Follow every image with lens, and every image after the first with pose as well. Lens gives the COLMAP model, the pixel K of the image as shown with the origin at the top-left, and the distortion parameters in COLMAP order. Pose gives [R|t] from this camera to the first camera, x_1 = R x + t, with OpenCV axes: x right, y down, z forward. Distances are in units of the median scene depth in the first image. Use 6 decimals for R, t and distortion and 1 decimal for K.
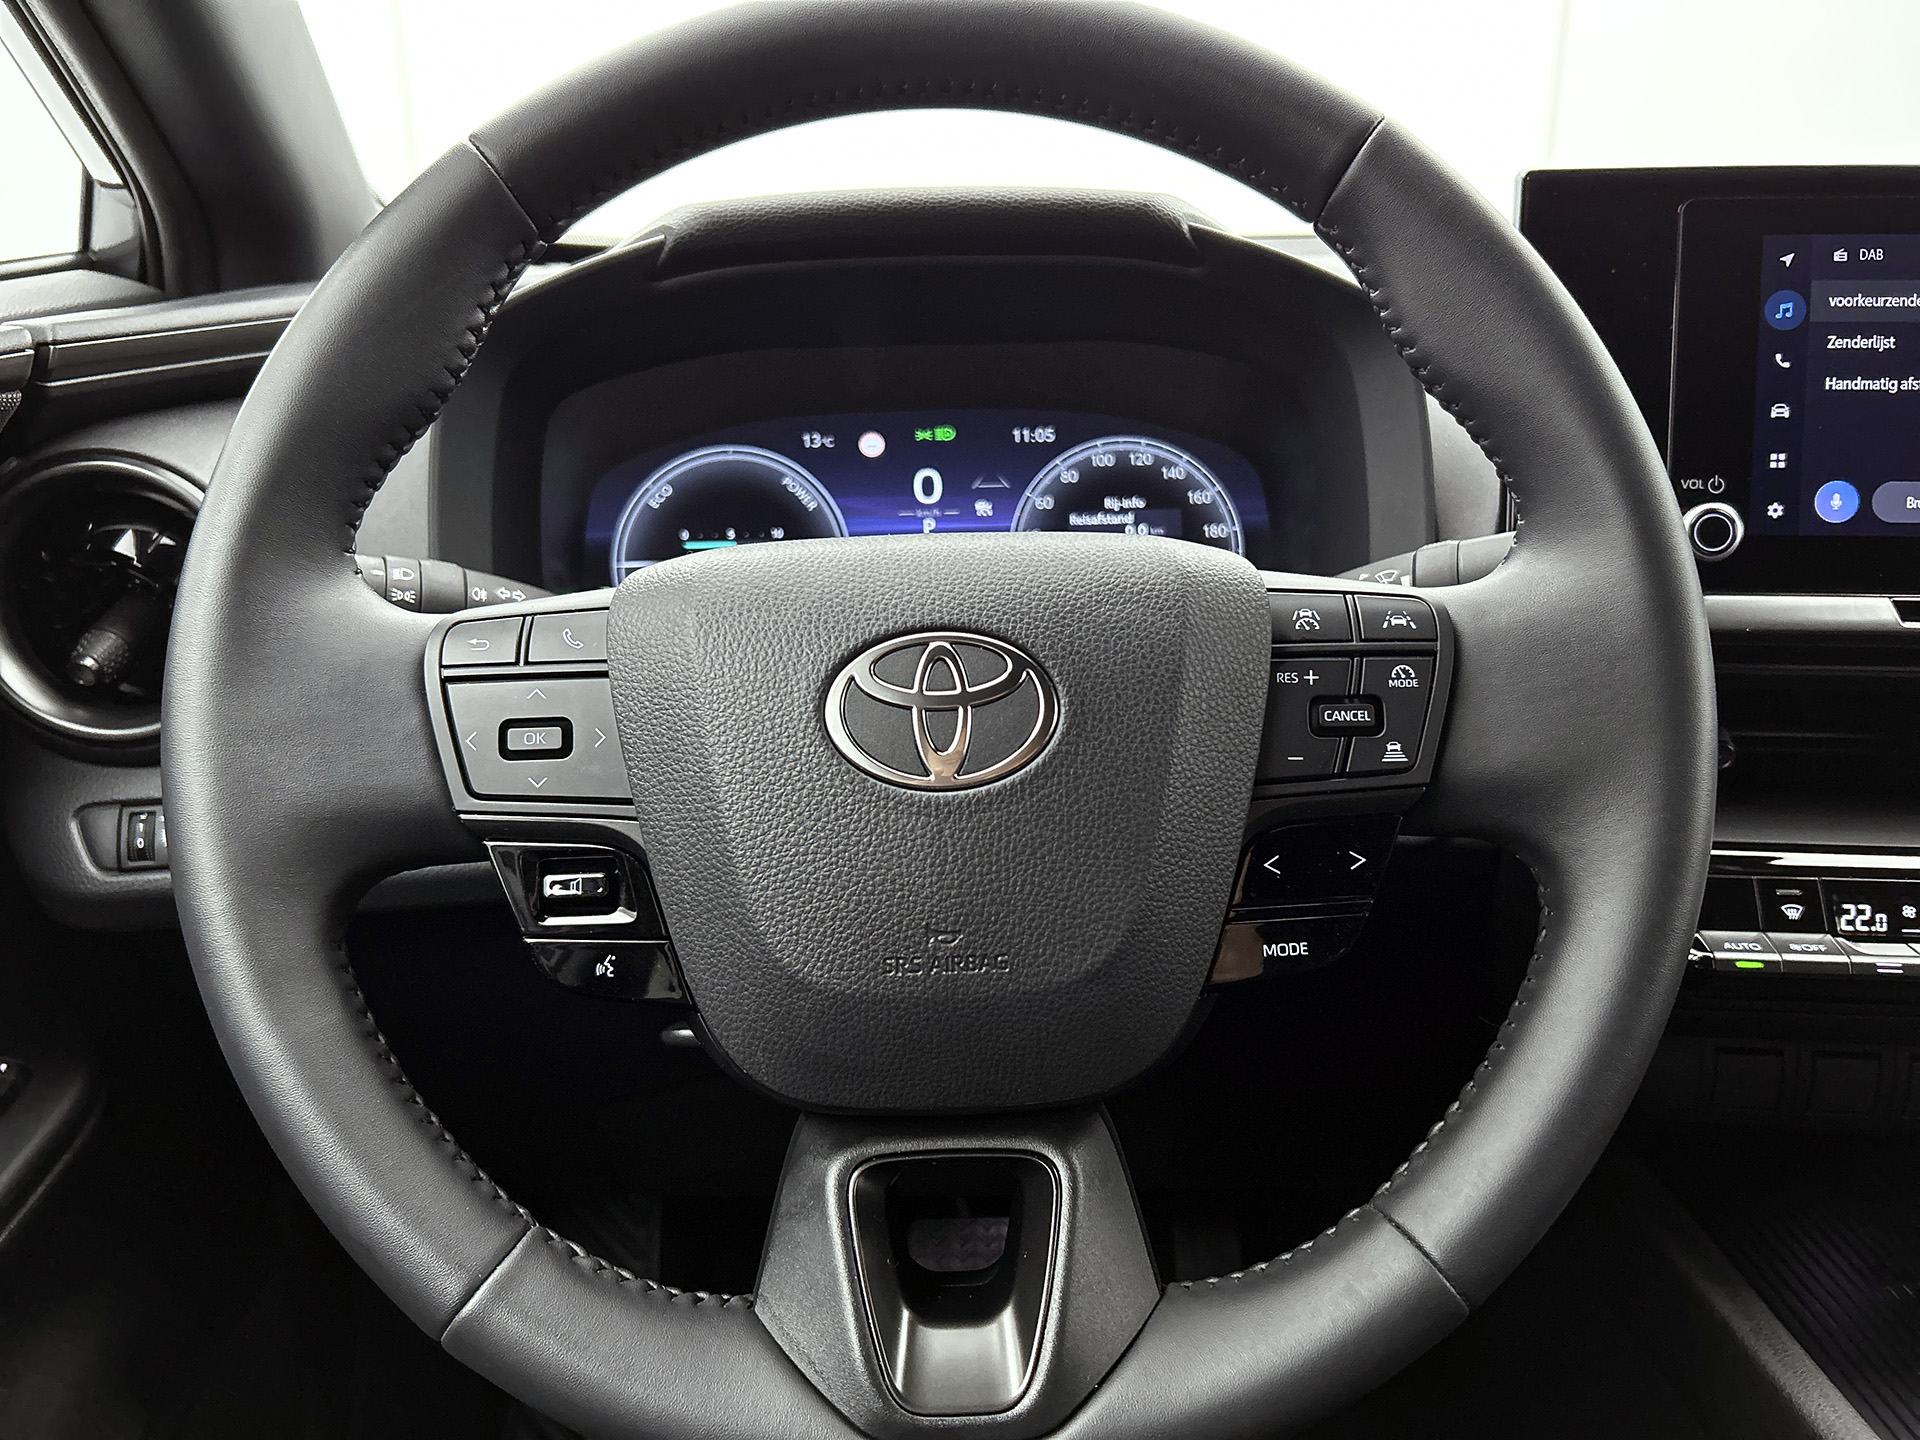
lens RADIAL K [[1492.5, 0, 960.0], [0, 1492.5, 720.0], [0, 0, 1]] dist [0.151364, -0.297608]
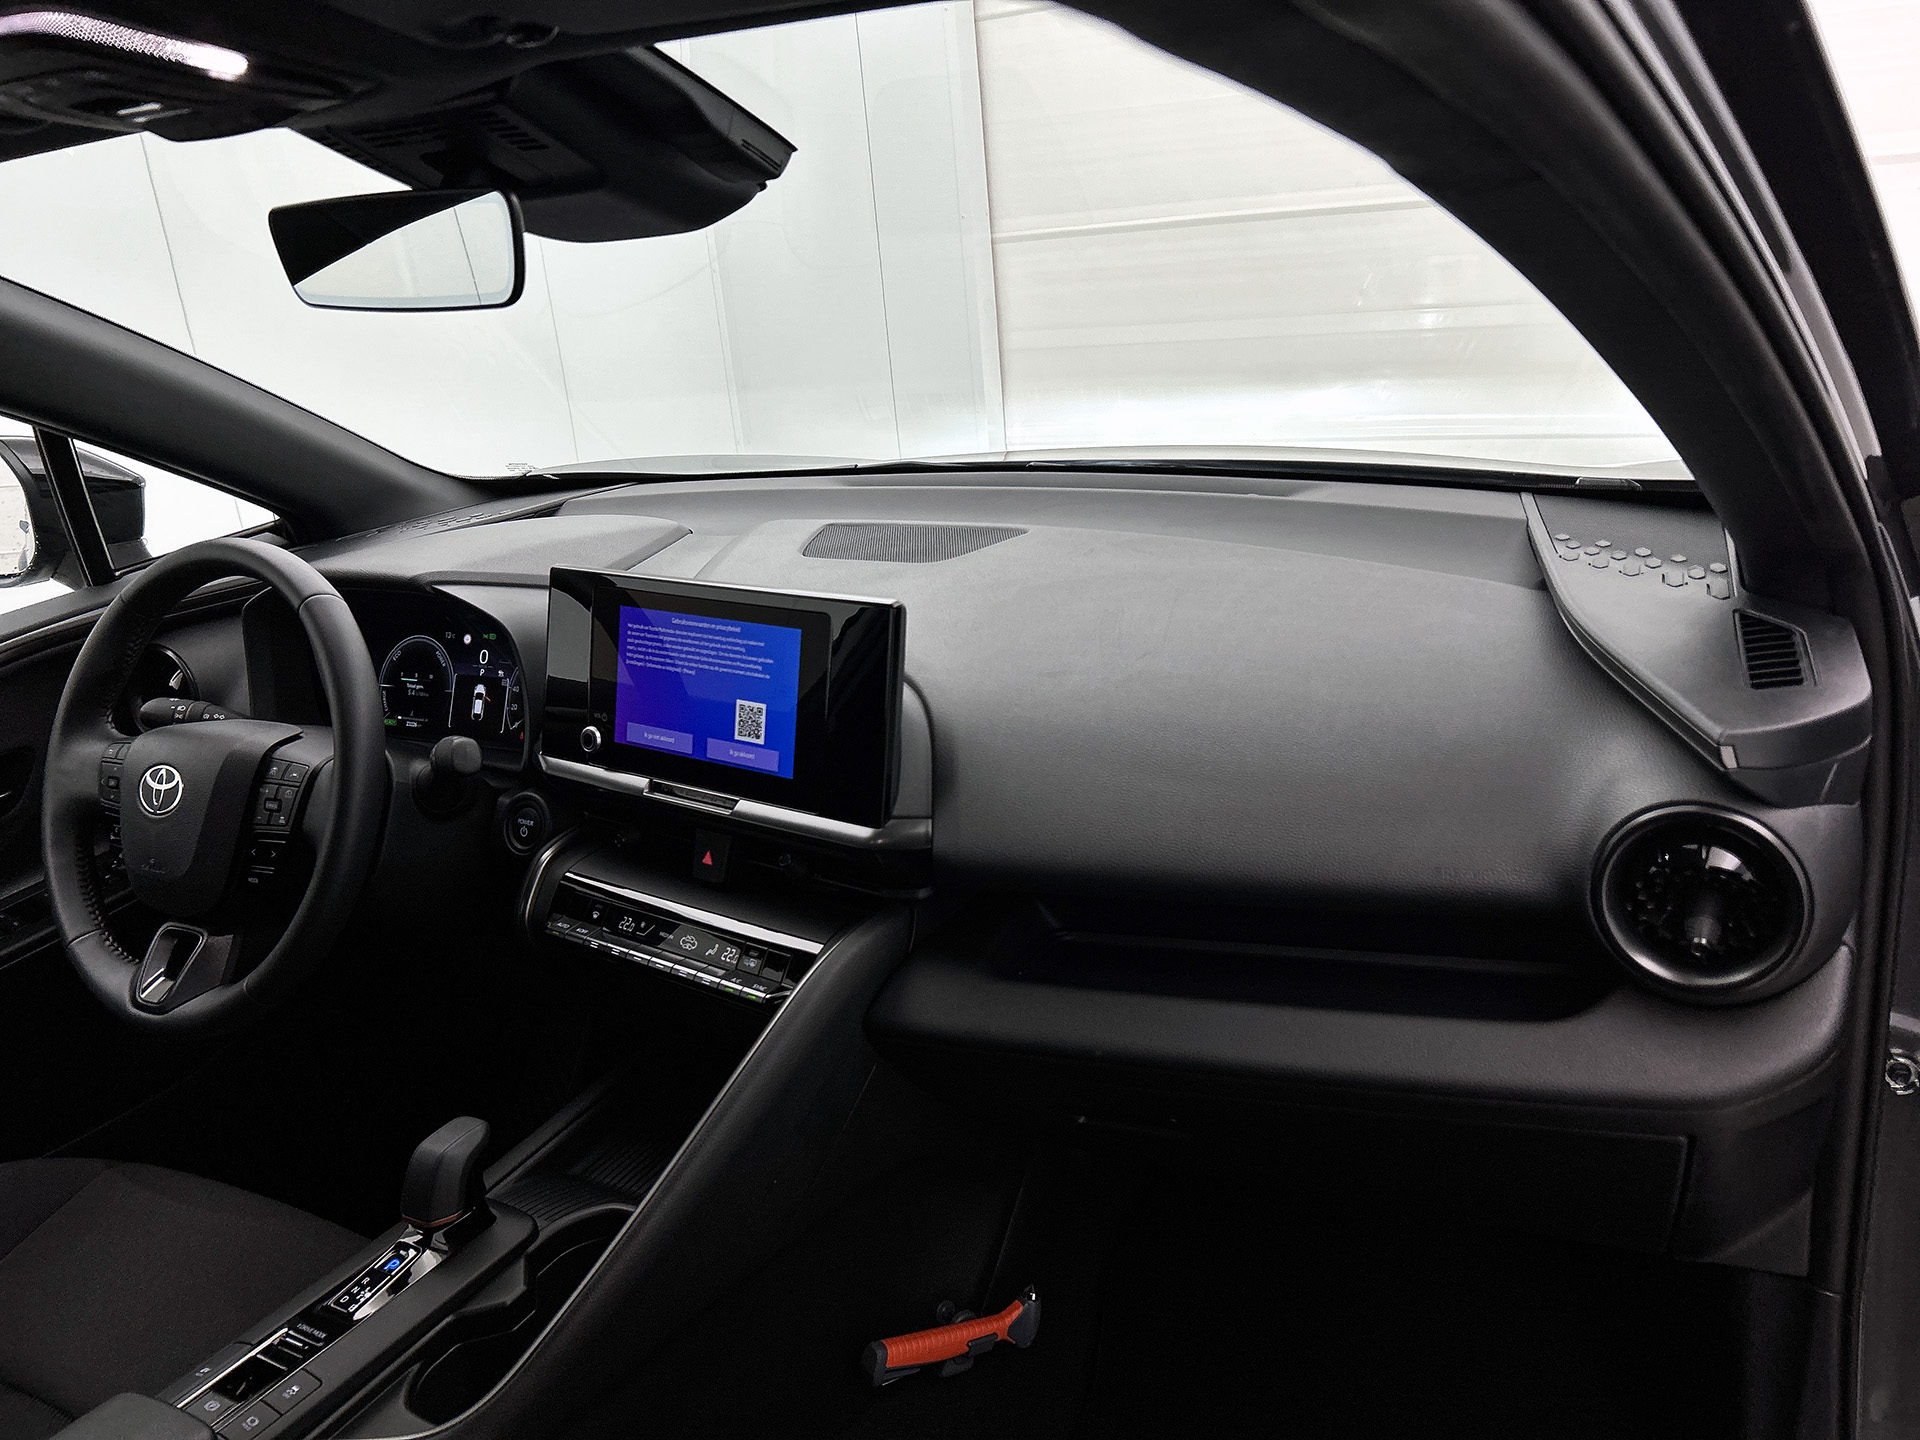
lens RADIAL K [[1392.4, 0, 960.0], [0, 1392.4, 720.0], [0, 0, 1]] dist [0.109355, -0.143479]
pose [[0.862921, 0.103858, -0.494551, 2.772371], [-0.078675, 0.994330, 0.071536, -0.474818], [0.499176, -0.022821, 0.866200, -0.713281]]
